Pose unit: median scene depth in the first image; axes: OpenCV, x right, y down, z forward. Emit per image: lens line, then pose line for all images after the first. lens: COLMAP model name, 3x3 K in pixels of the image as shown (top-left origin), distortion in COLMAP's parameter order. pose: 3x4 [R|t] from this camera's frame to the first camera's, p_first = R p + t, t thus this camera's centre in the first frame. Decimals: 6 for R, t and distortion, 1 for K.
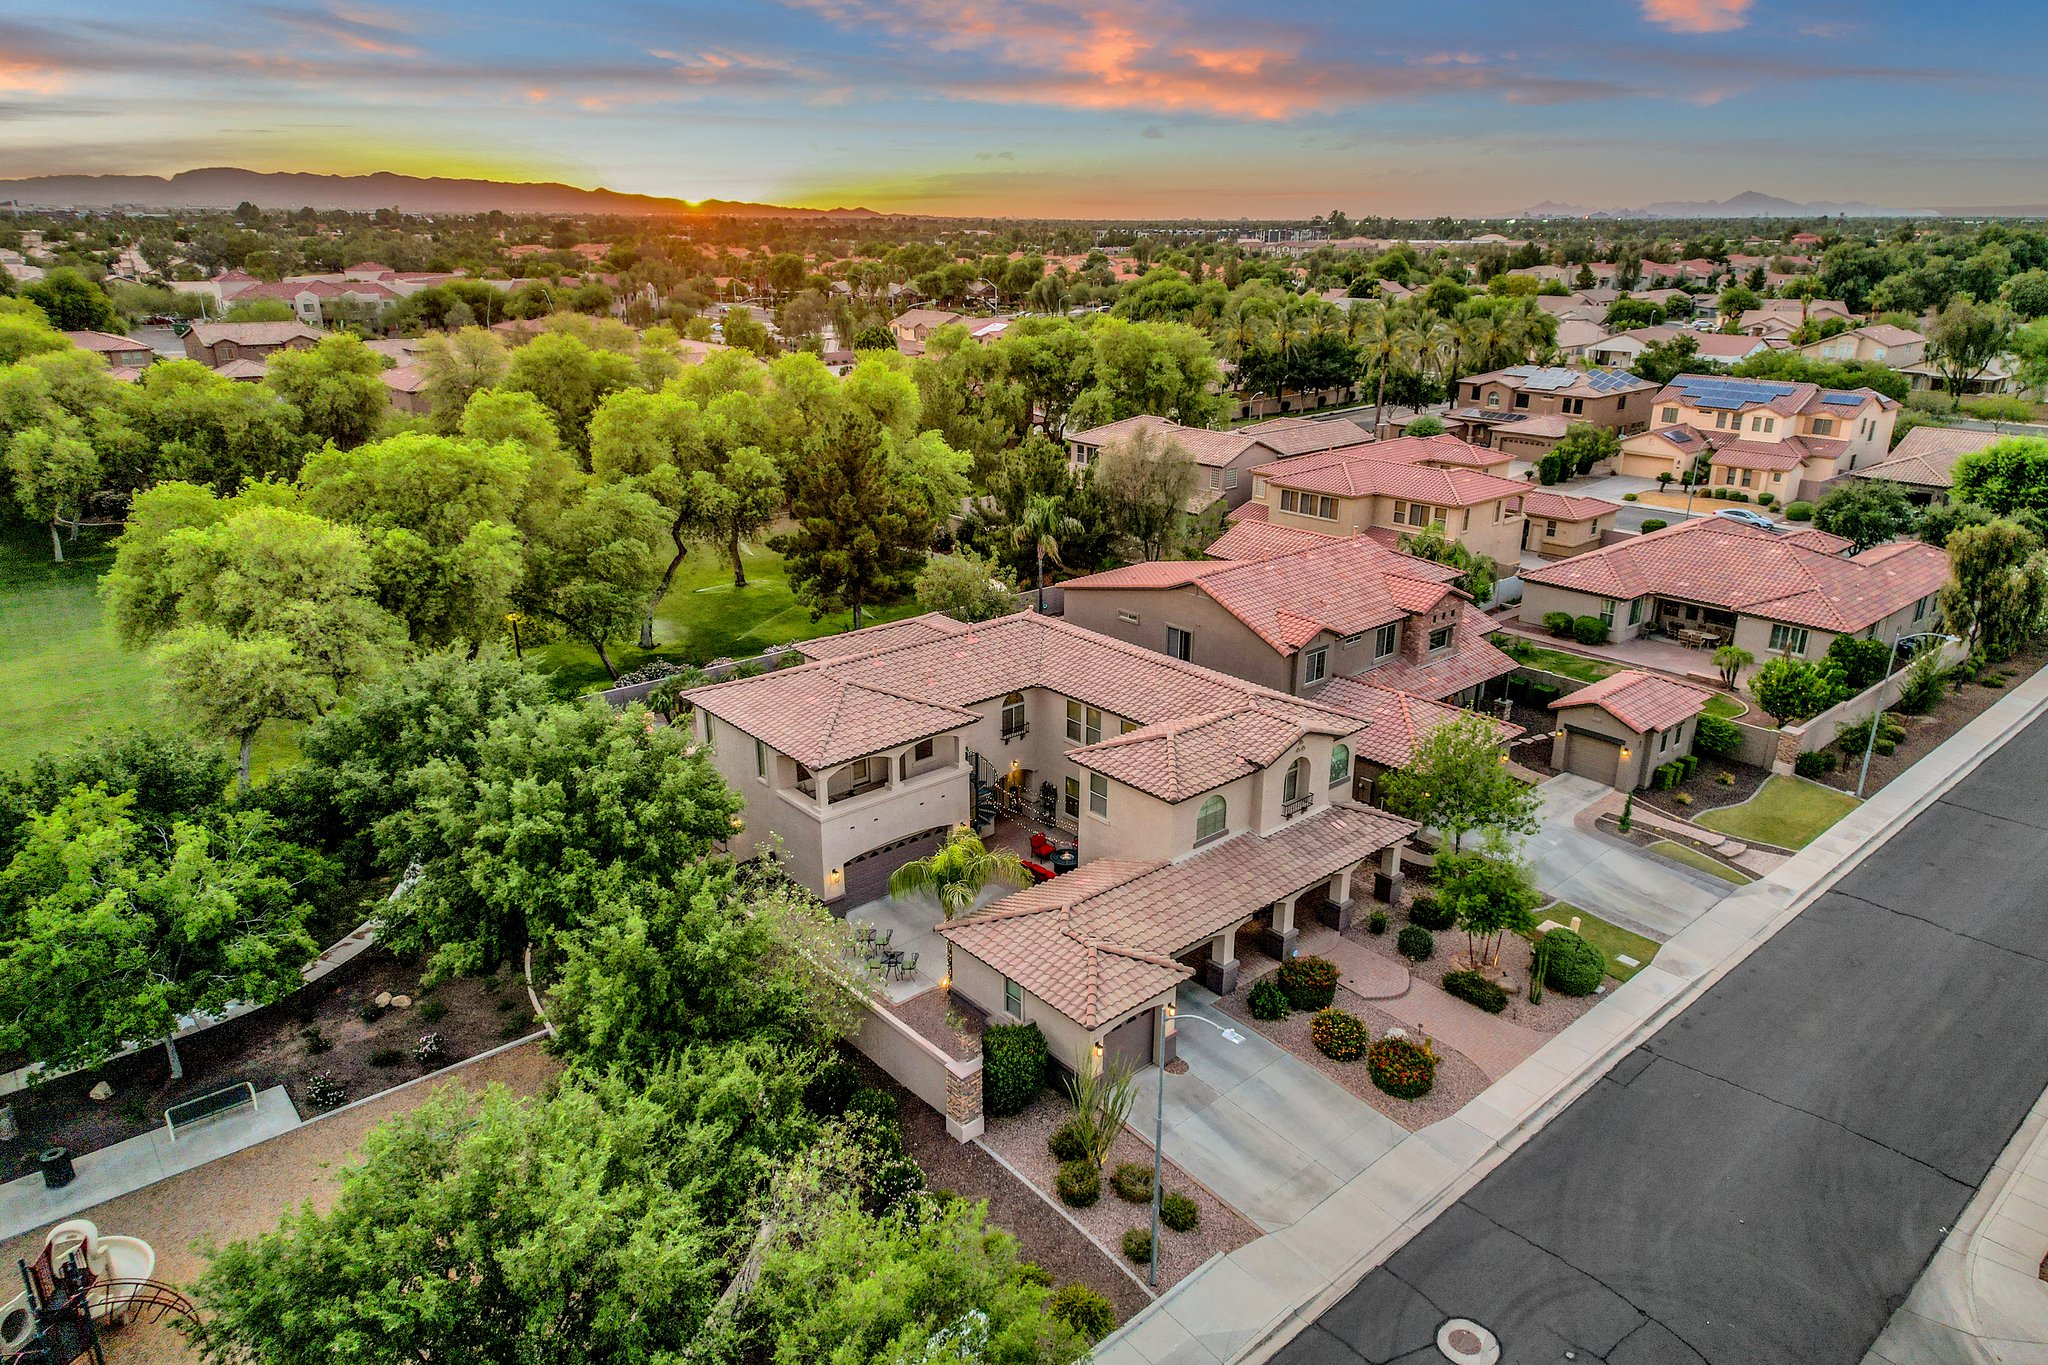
lens RADIAL K [[1294.6, 0, 1047.0], [0, 1294.6, 686.9], [0, 0, 1]] dist [0.087816, -0.064962]
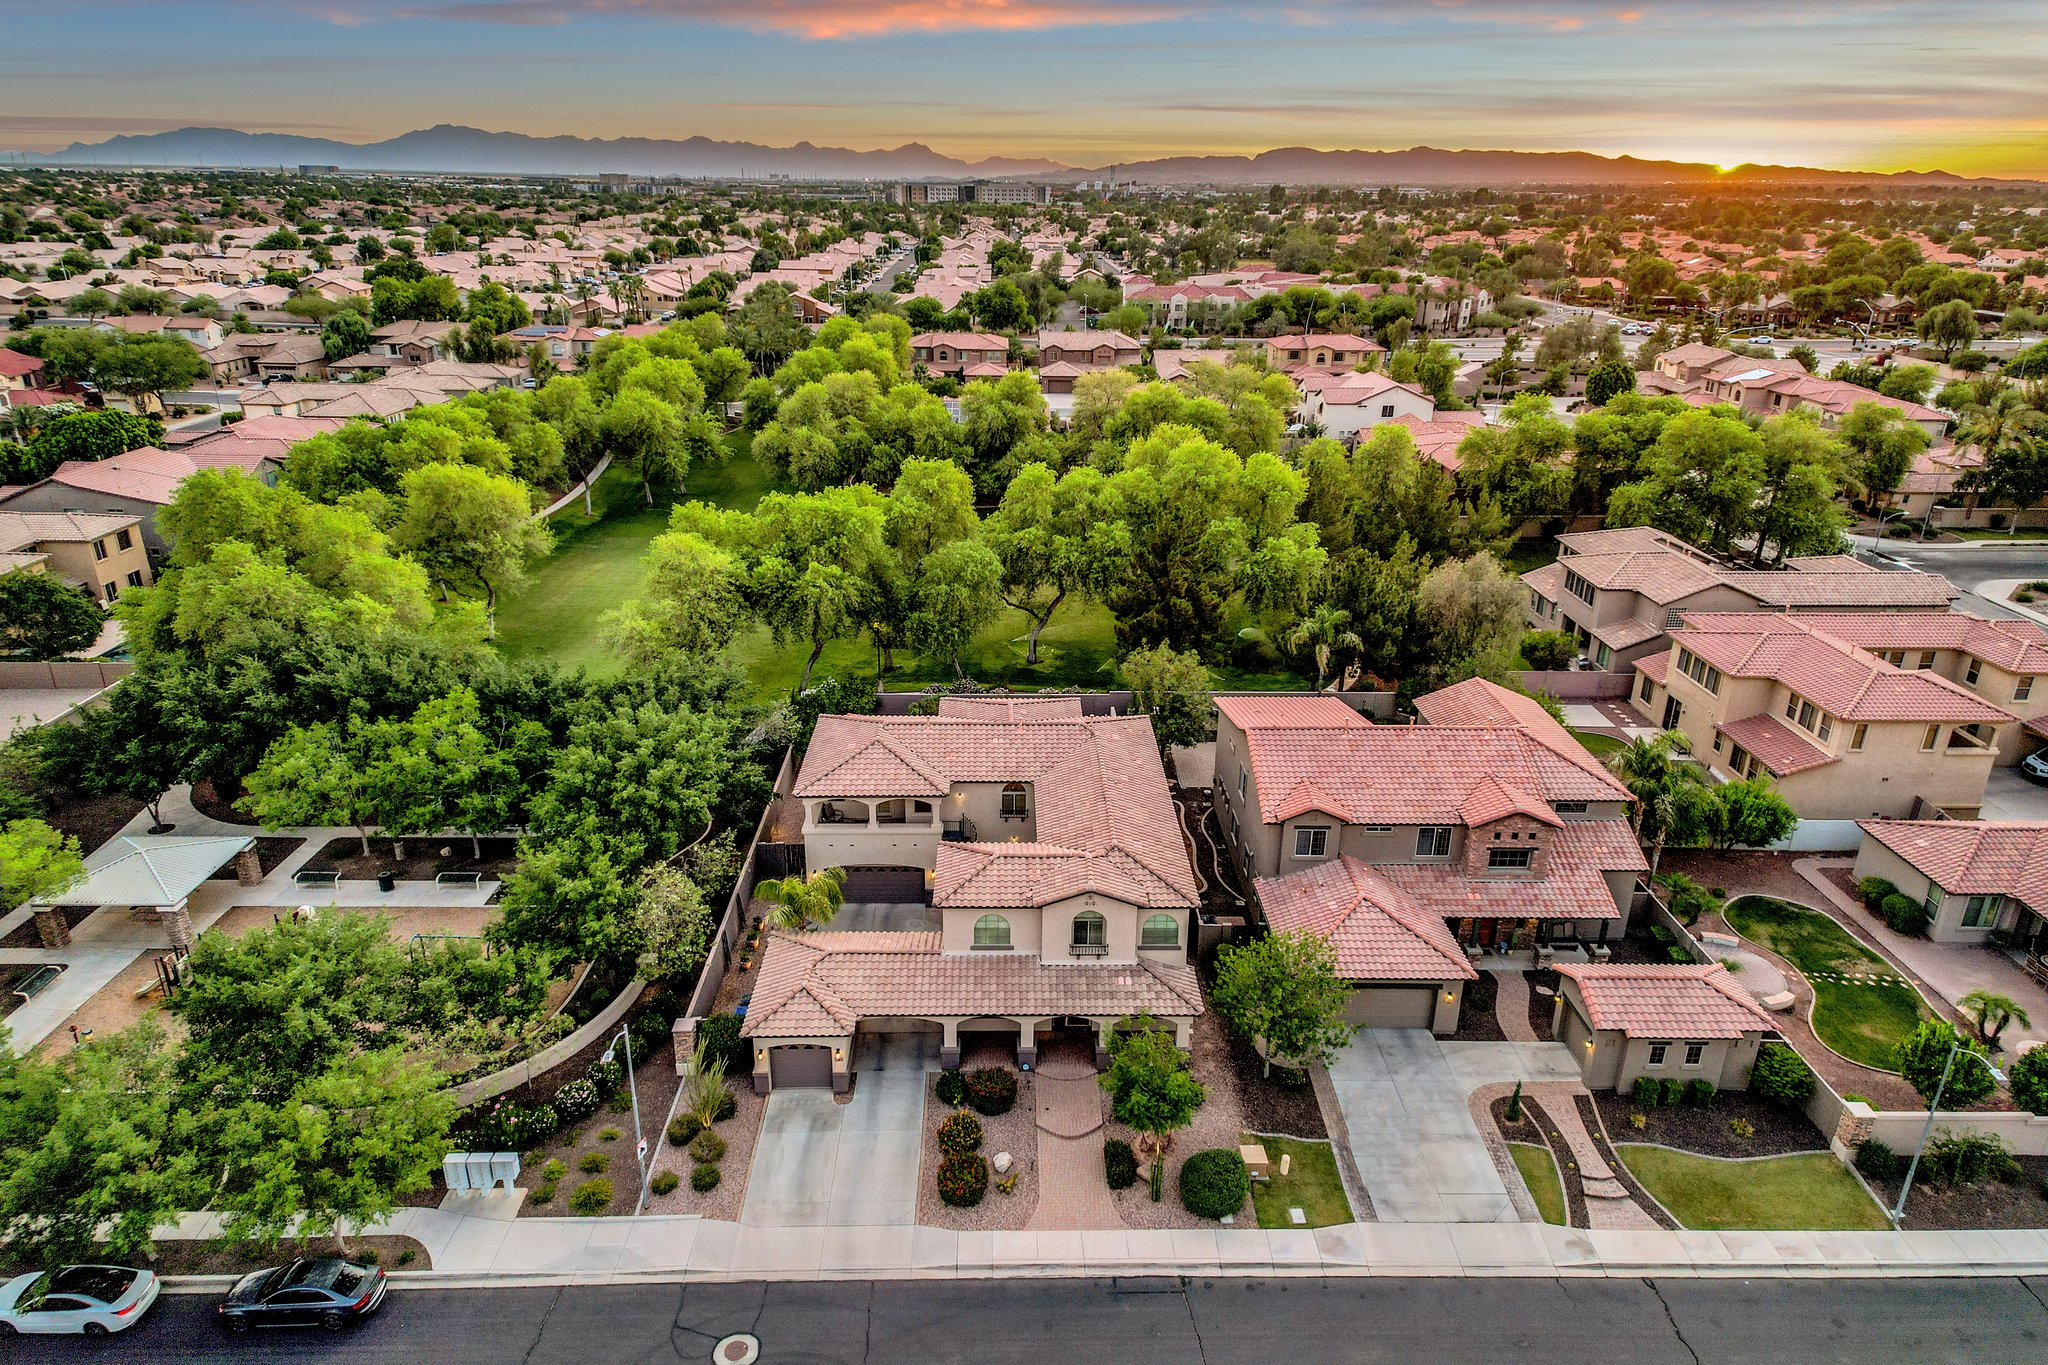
lens RADIAL K [[1264.8, 0, 1033.4], [0, 1264.8, 677.8], [0, 0, 1]] dist [0.085725, -0.051843]
pose [[0.756320, 0.238451, -0.609197, 0.618544], [-0.224021, 0.969307, 0.101282, -0.193733], [0.614650, 0.059871, 0.786525, 0.056389]]
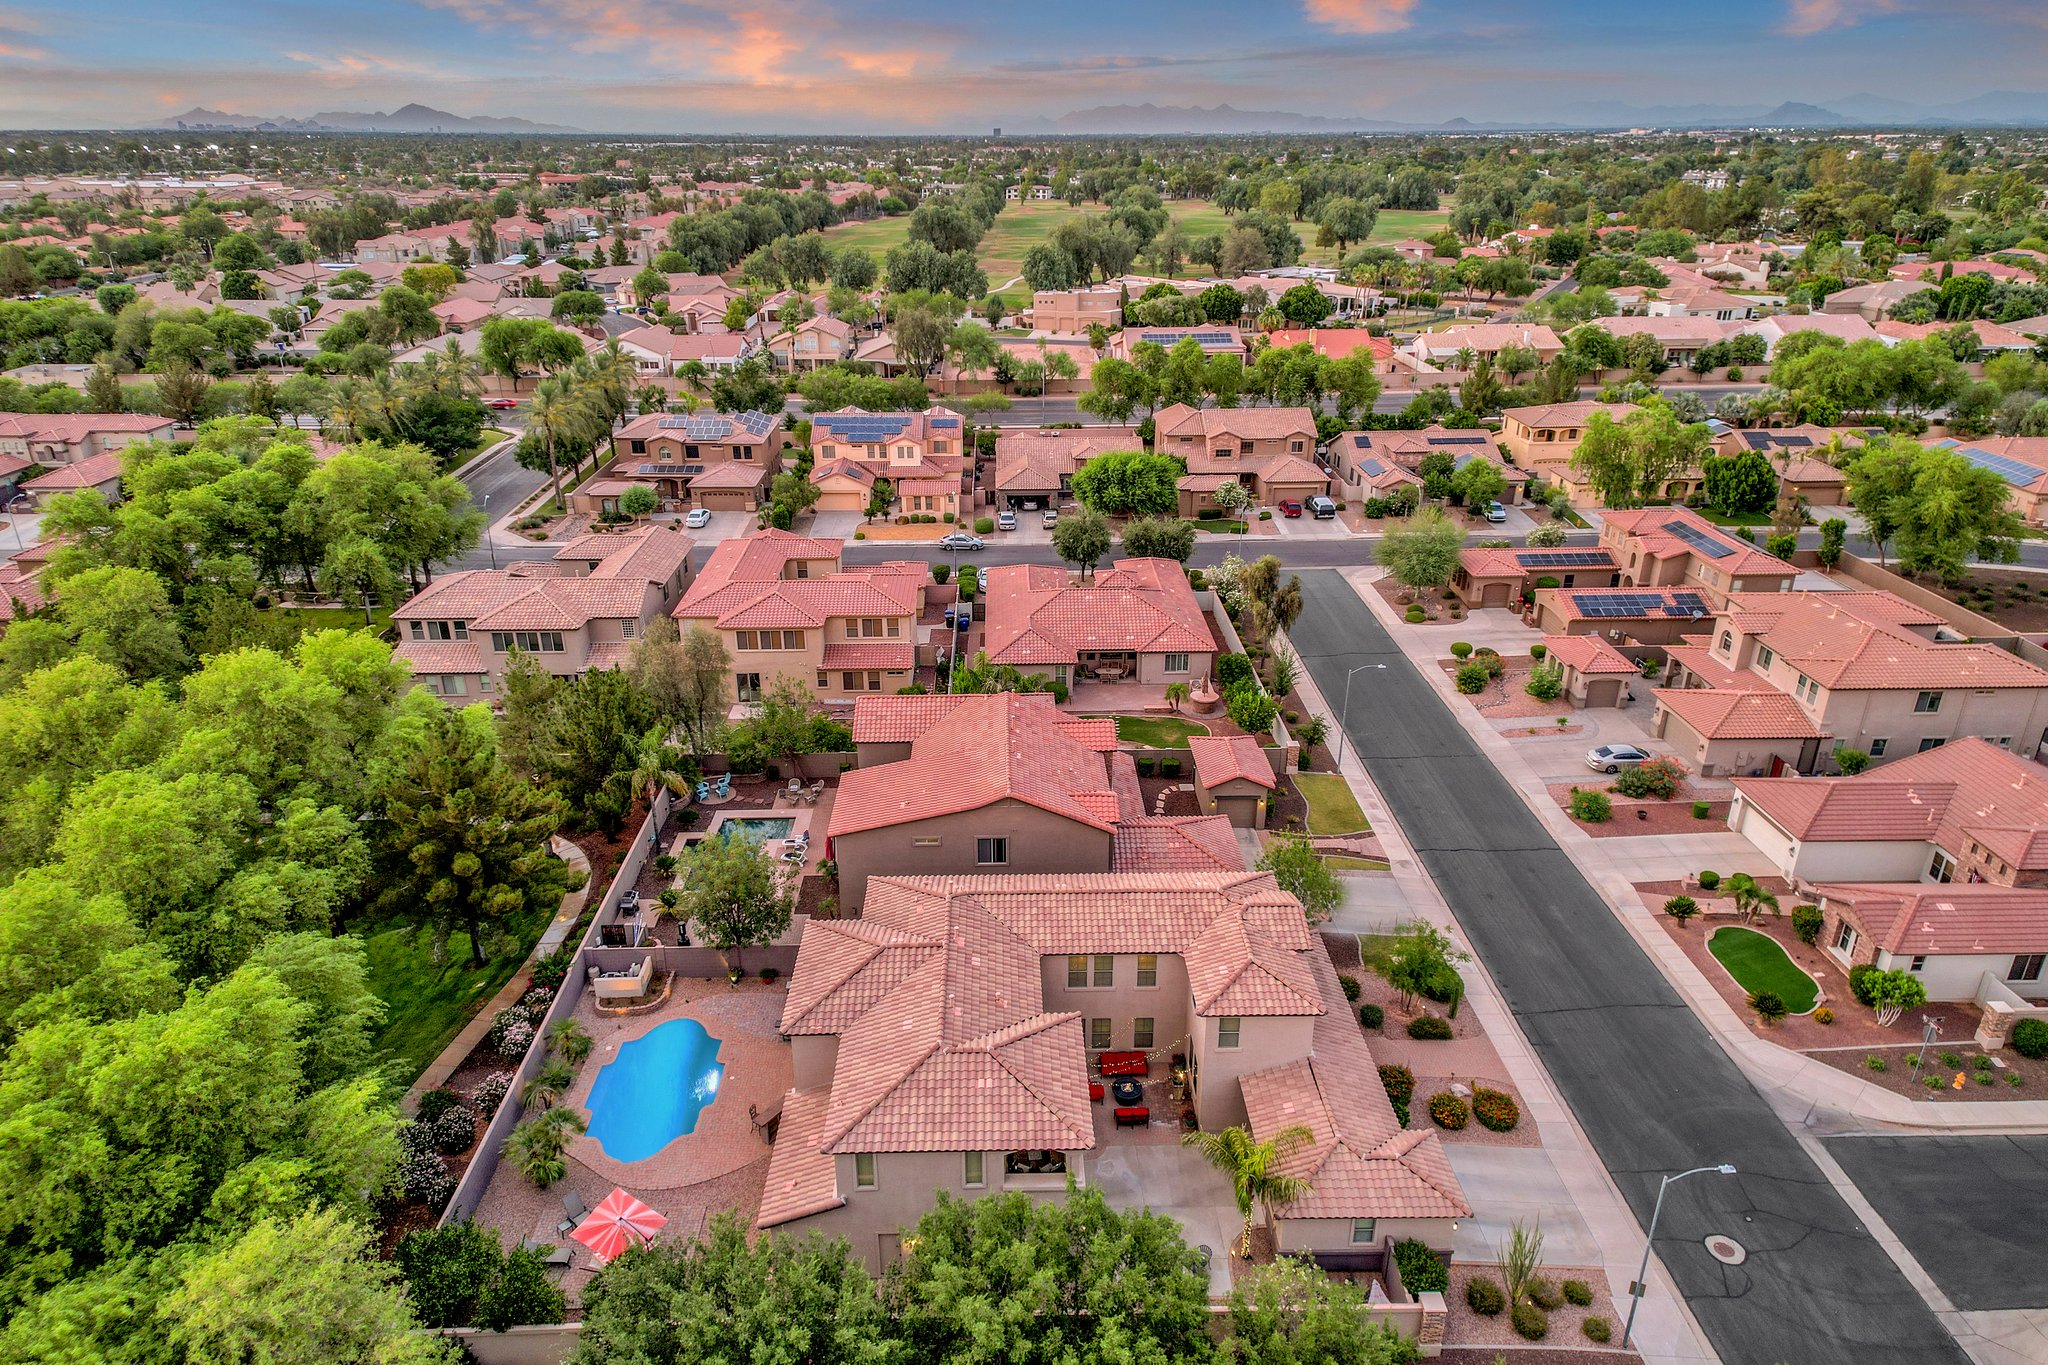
lens RADIAL K [[1276.0, 0, 1024.0], [0, 1276.0, 682.5], [0, 0, 1]] dist [0.088121, -0.067460]
pose [[0.645904, -0.301223, 0.701479, -0.624022], [0.258494, 0.950882, 0.170306, -0.361495], [-0.718324, 0.071327, 0.692043, 0.229059]]
